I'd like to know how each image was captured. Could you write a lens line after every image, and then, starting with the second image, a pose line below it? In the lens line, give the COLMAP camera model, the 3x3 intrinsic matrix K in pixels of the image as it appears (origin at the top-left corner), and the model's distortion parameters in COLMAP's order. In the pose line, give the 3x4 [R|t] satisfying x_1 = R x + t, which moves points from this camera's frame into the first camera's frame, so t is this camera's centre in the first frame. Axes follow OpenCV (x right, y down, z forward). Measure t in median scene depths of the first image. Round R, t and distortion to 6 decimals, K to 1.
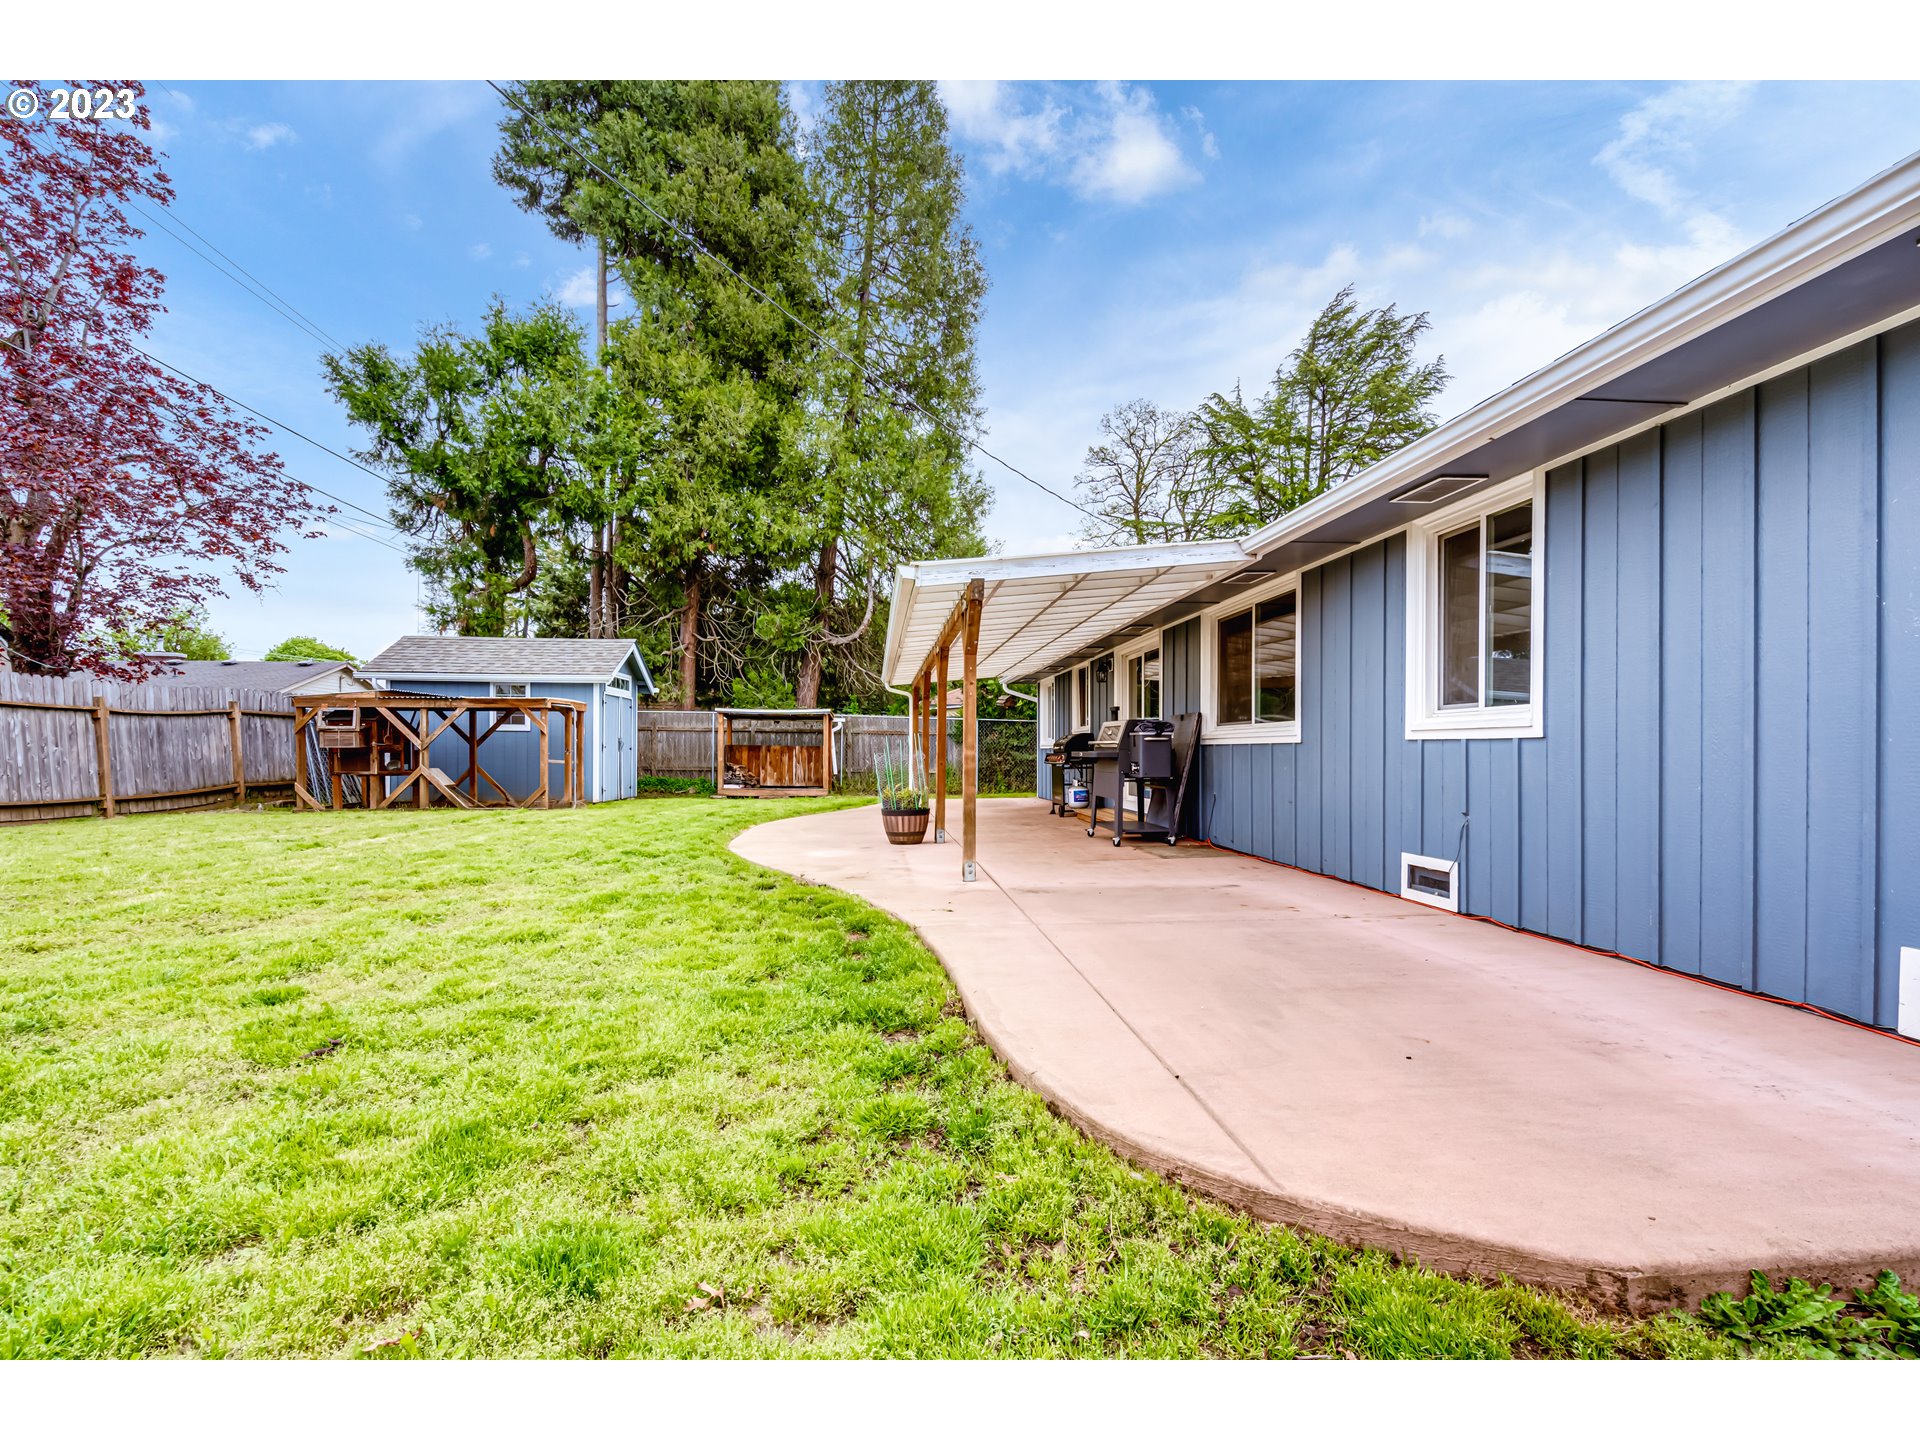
lens RADIAL K [[882.8, 0, 954.7], [0, 882.8, 751.2], [0, 0, 1]] dist [-0.000330, 0.000783]
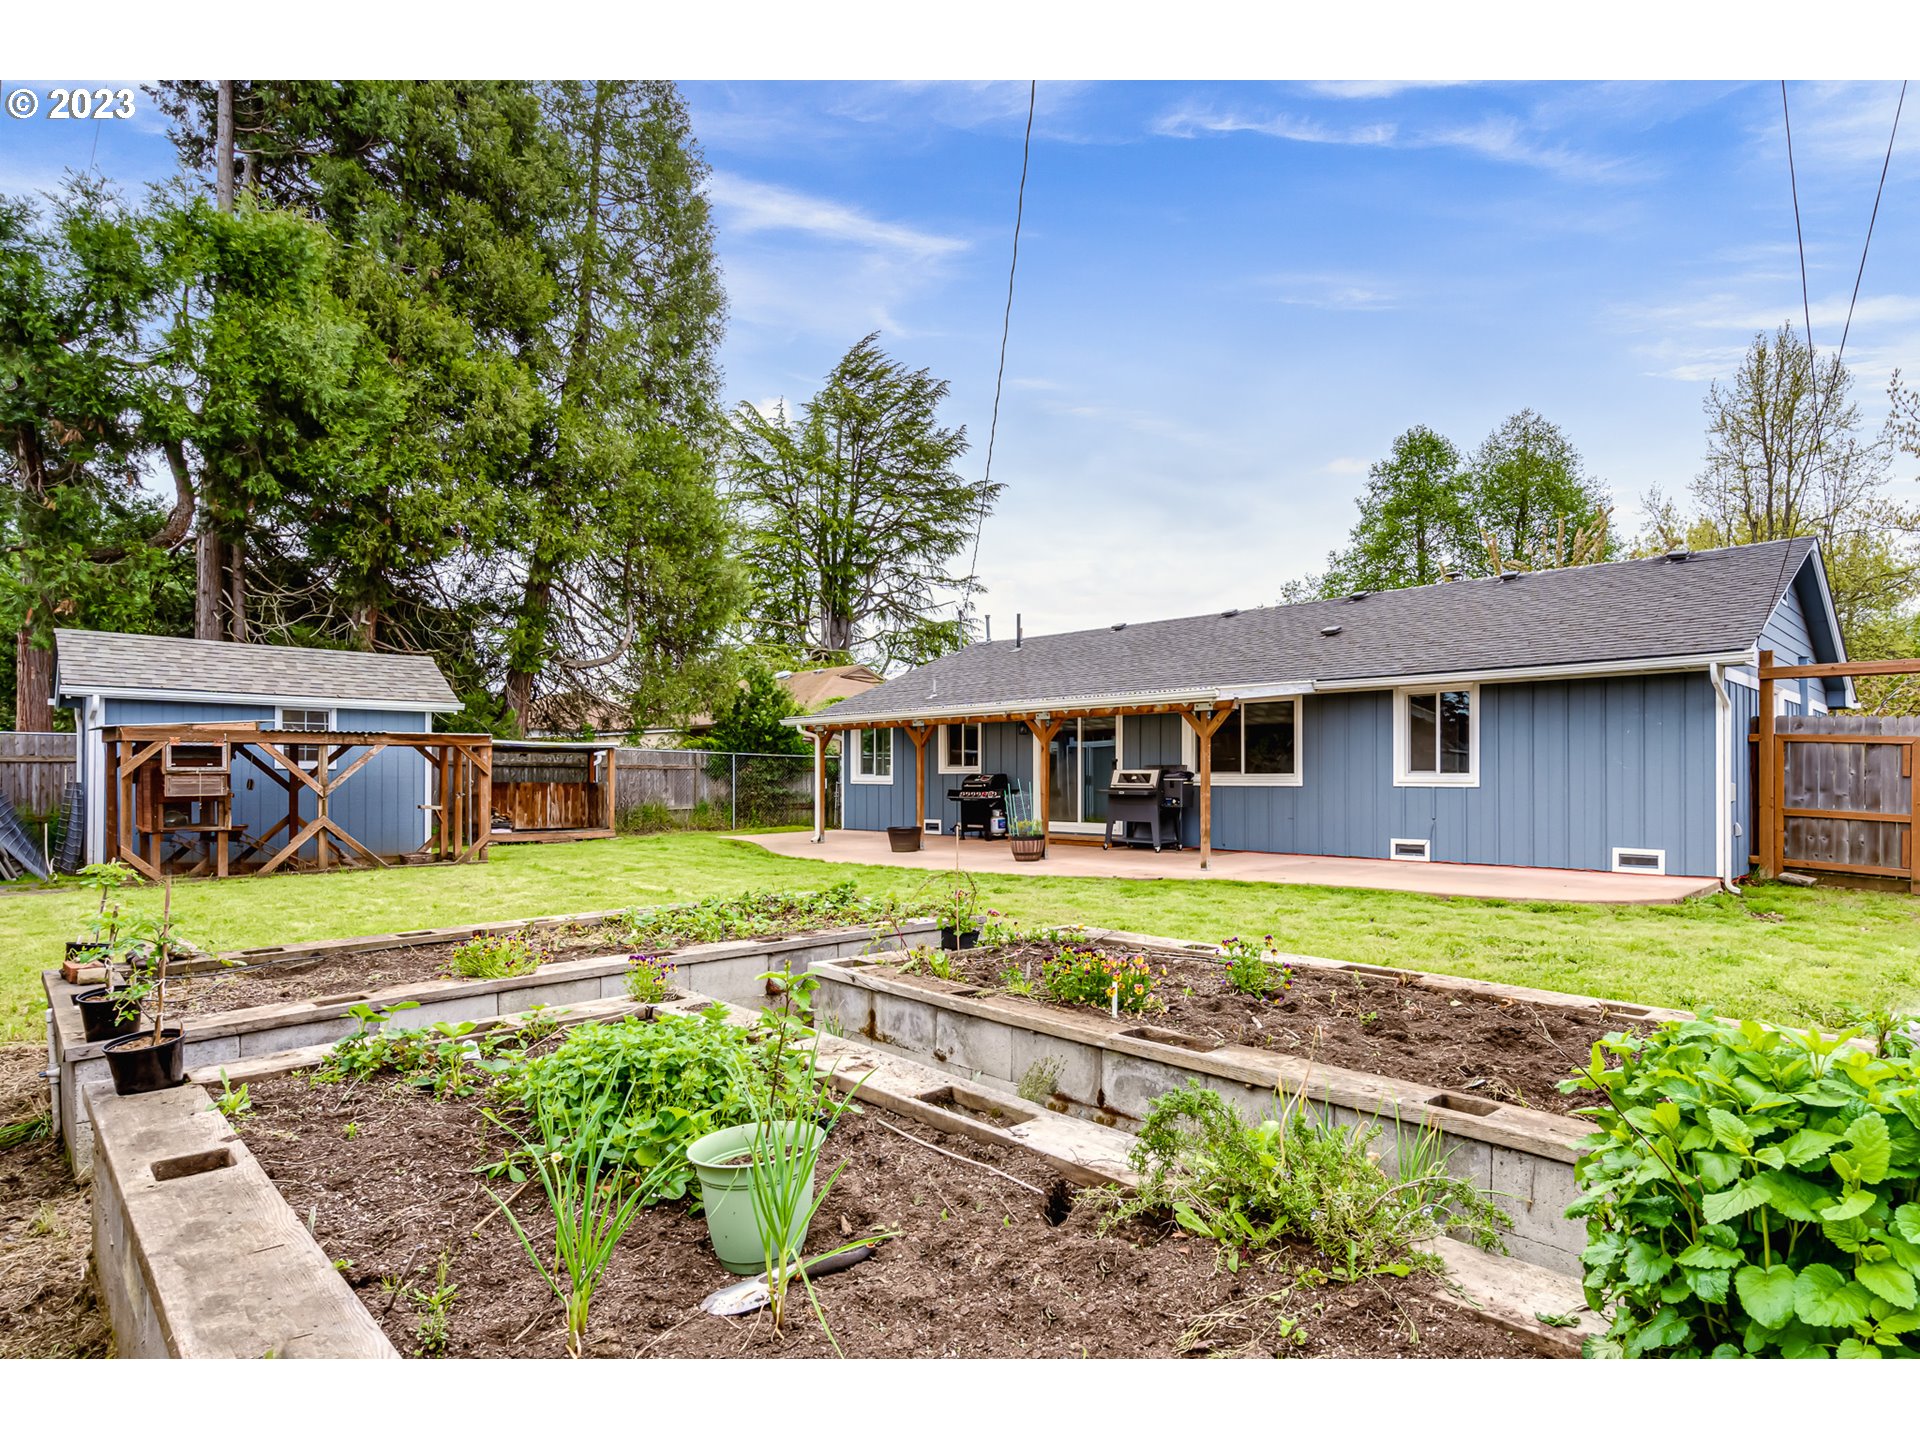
lens RADIAL K [[1126.1, 0, 961.0], [0, 1126.1, 765.7], [0, 0, 1]] dist [0.000167, 0.000610]
pose [[0.749618, -0.001642, 0.661868, -0.637824], [0.004497, 0.999986, -0.002613, -0.018548], [-0.661855, 0.004935, 0.749616, -0.111561]]
